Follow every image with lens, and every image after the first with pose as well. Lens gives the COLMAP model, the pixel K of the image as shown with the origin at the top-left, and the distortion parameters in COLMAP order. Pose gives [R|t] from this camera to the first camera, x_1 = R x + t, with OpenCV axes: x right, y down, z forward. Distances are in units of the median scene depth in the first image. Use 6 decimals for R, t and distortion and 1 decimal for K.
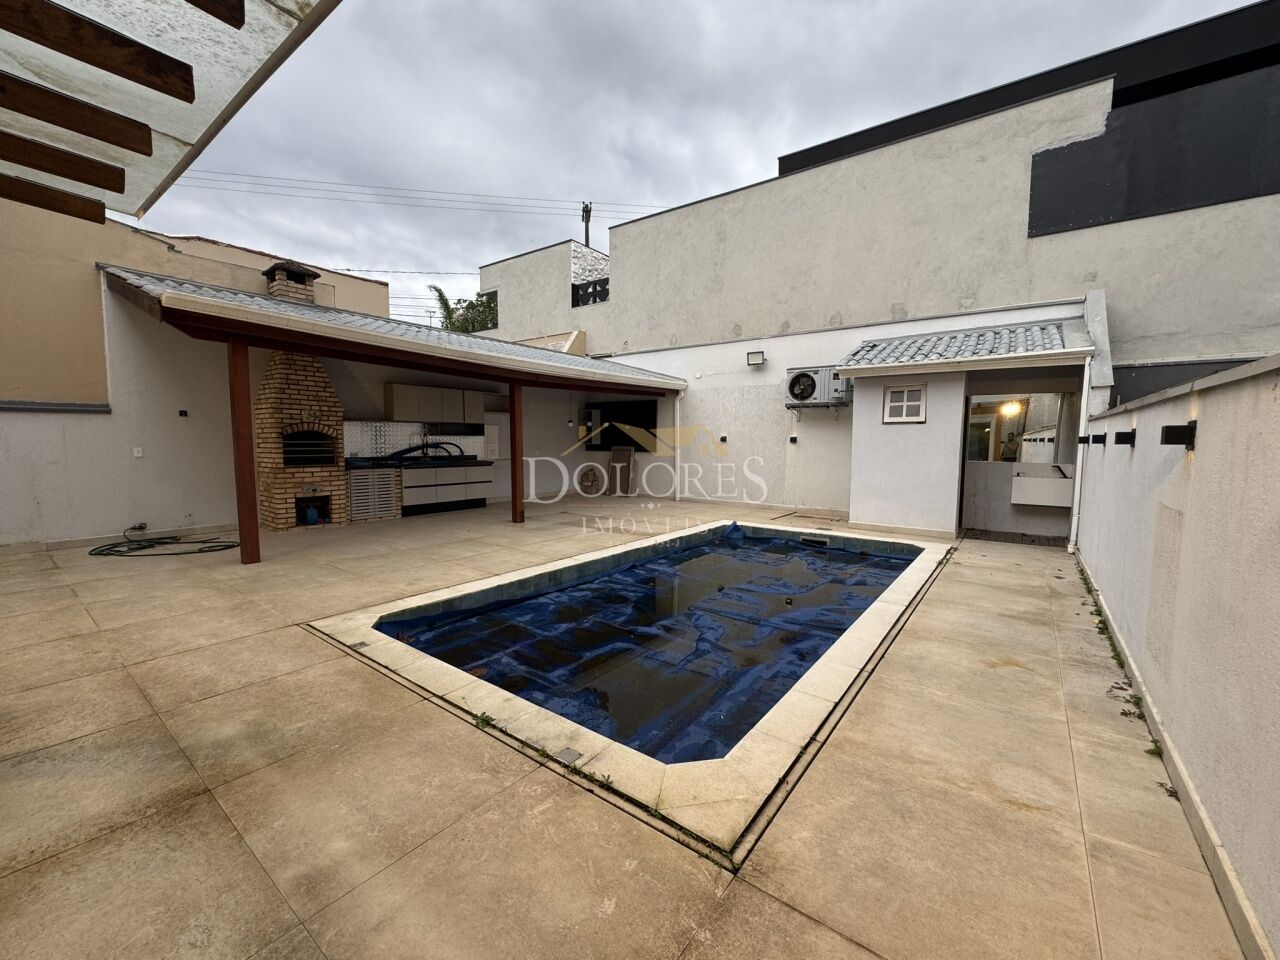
lens RADIAL K [[513.2, 0, 640.1], [0, 513.2, 481.6], [0, 0, 1]] dist [-0.007556, 0.001381]
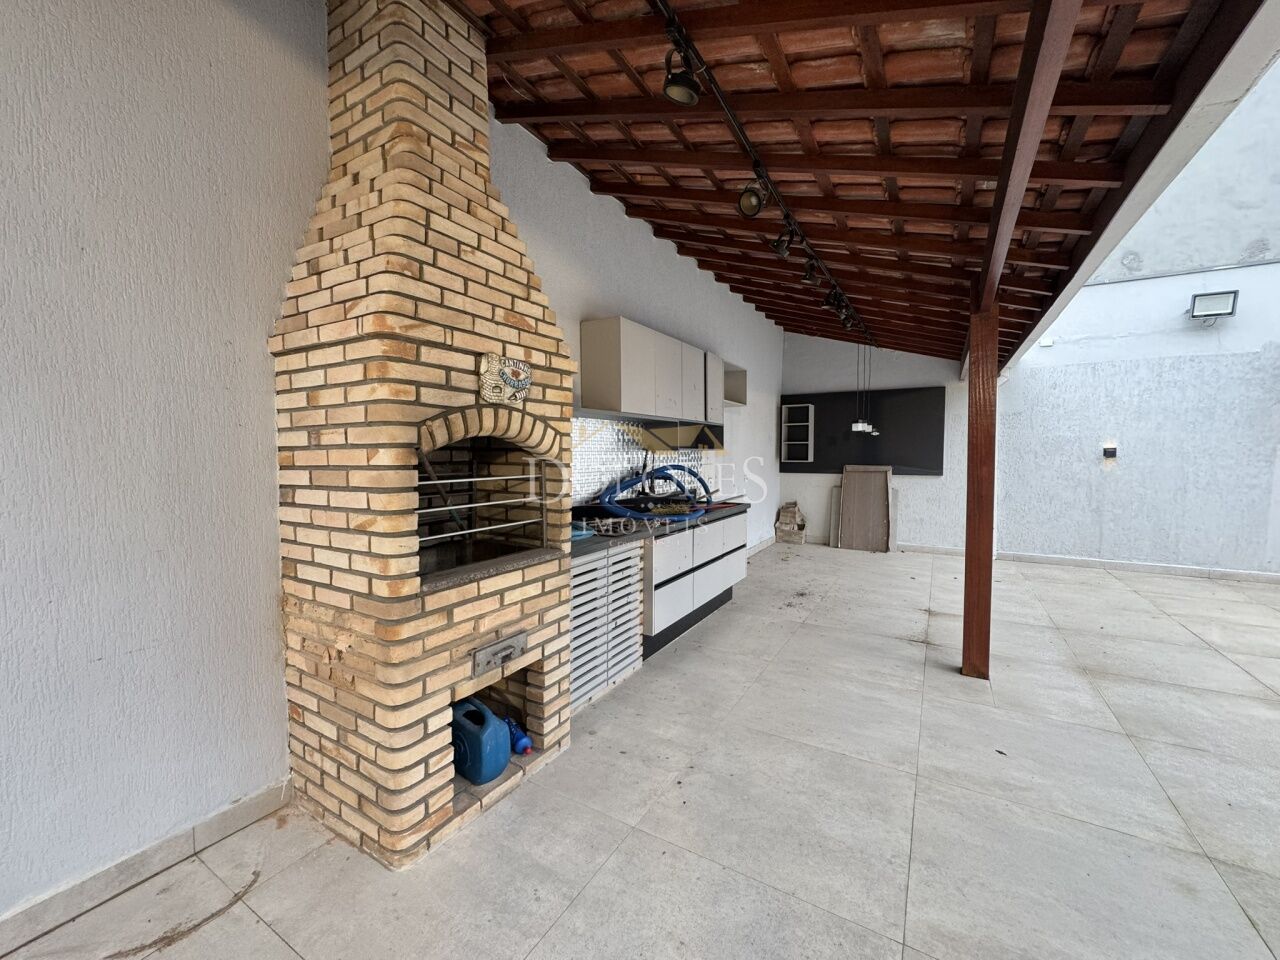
lens RADIAL K [[513.2, 0, 638.4], [0, 513.2, 479.9], [0, 0, 1]] dist [-0.007556, 0.001381]
pose [[0.993584, -0.013466, 0.112295, -0.624378], [0.016204, 0.999592, -0.023509, -0.072494], [-0.111933, 0.025178, 0.993397, 0.754173]]
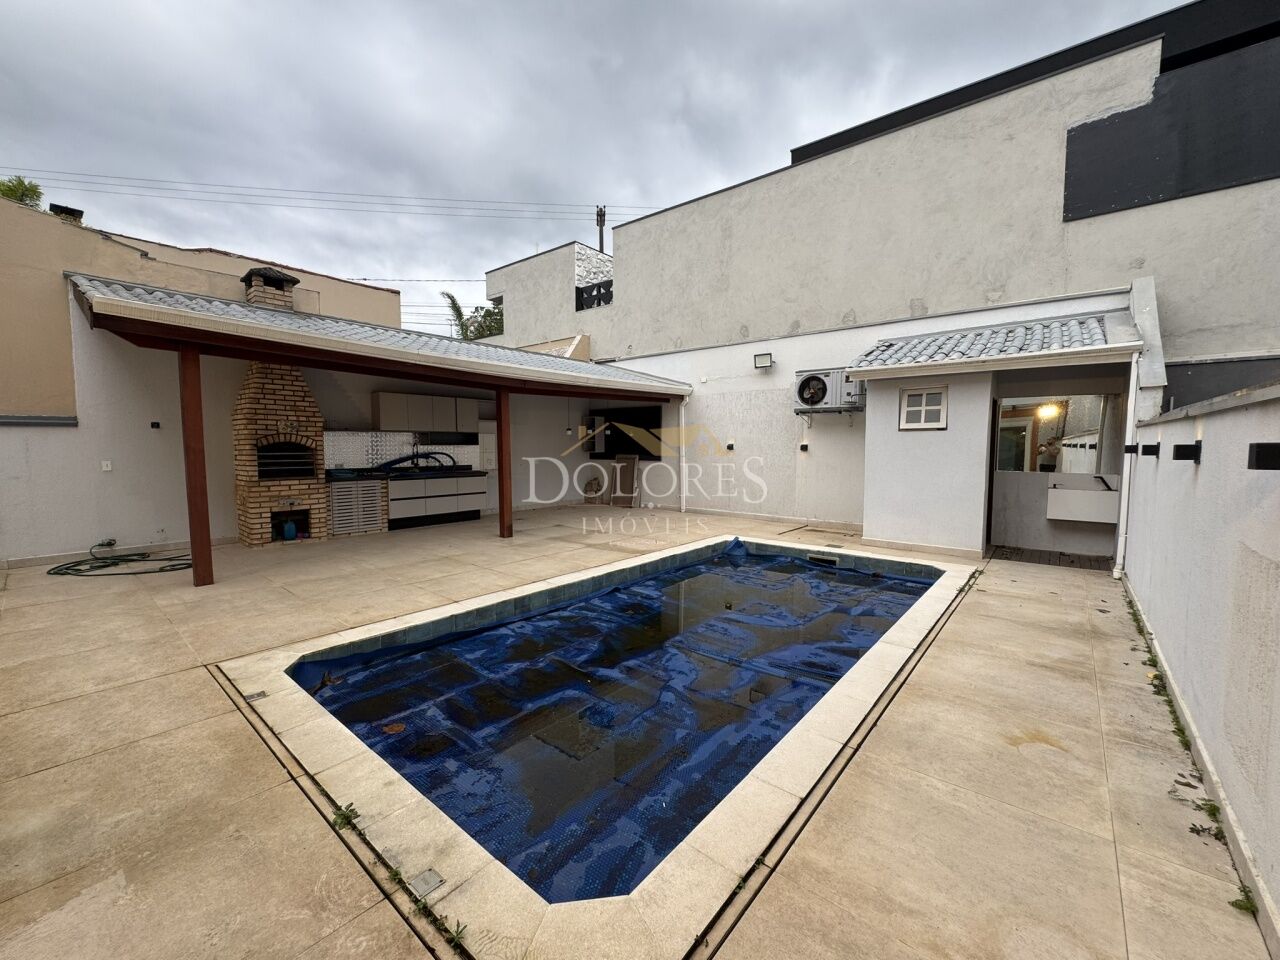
lens RADIAL K [[513.2, 0, 639.9], [0, 513.2, 481.4], [0, 0, 1]] dist [-0.007556, 0.001381]
pose [[0.998721, -0.001872, -0.050524, 0.066558], [0.001365, 0.999948, -0.010064, -0.015581], [0.050541, 0.009982, 0.998672, 0.078627]]
